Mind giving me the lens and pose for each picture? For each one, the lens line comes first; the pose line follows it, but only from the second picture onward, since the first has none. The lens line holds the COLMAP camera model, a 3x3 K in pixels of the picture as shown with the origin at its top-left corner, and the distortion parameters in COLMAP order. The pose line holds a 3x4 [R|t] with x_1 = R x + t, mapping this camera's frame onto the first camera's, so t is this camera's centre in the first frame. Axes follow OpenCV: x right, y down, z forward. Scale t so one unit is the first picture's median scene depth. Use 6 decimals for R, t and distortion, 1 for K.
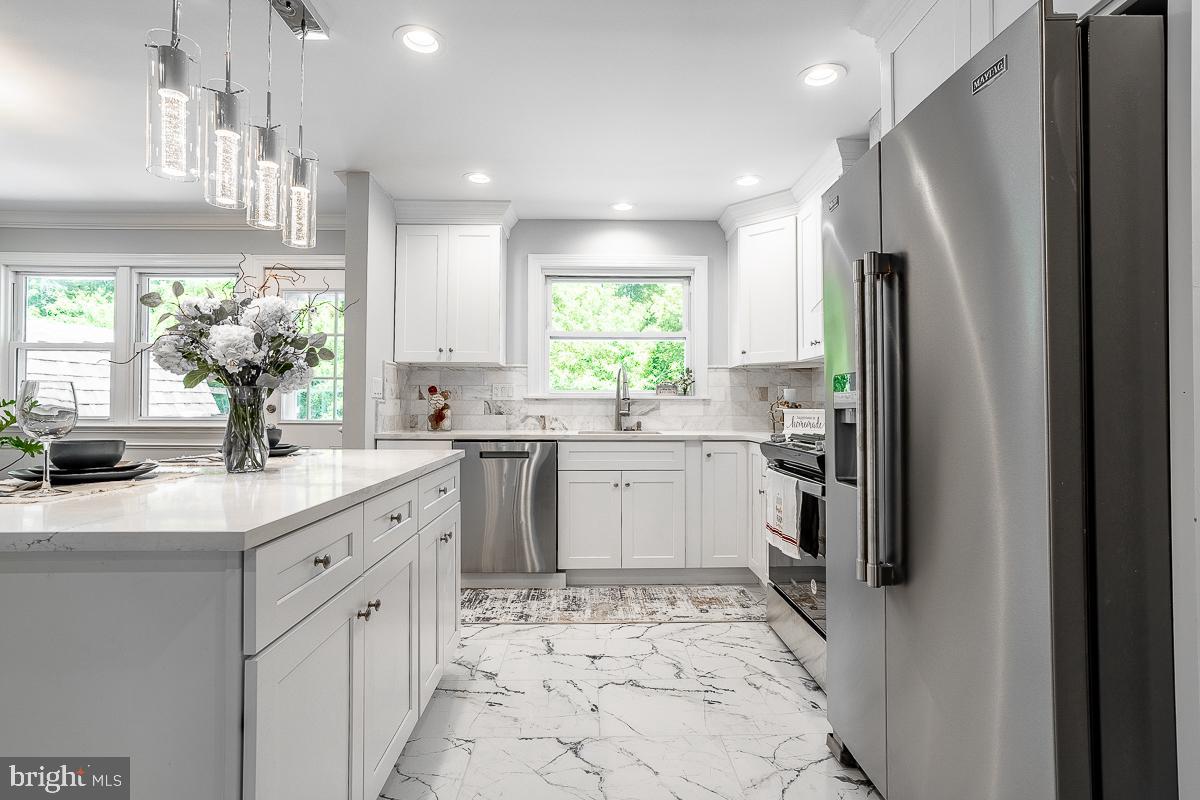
lens RADIAL K [[590.9, 0, 597.9], [0, 590.9, 398.9], [0, 0, 1]] dist [-0.018697, 0.003416]
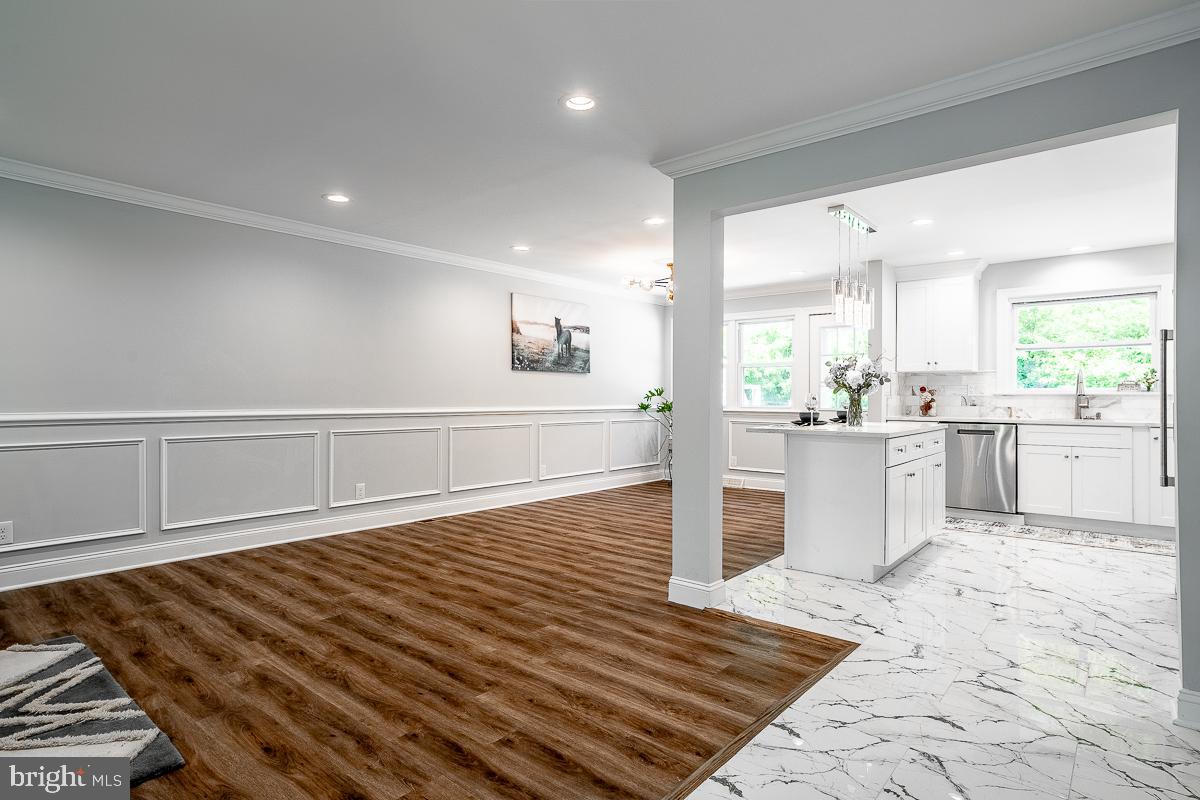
lens RADIAL K [[640.4, 0, 592.7], [0, 640.4, 395.6], [0, 0, 1]] dist [-0.005048, 0.002323]
pose [[0.751863, -0.001148, -0.659318, 0.168228], [0.006794, 0.999959, 0.006007, -0.014585], [0.659284, -0.008996, 0.751840, -0.804128]]
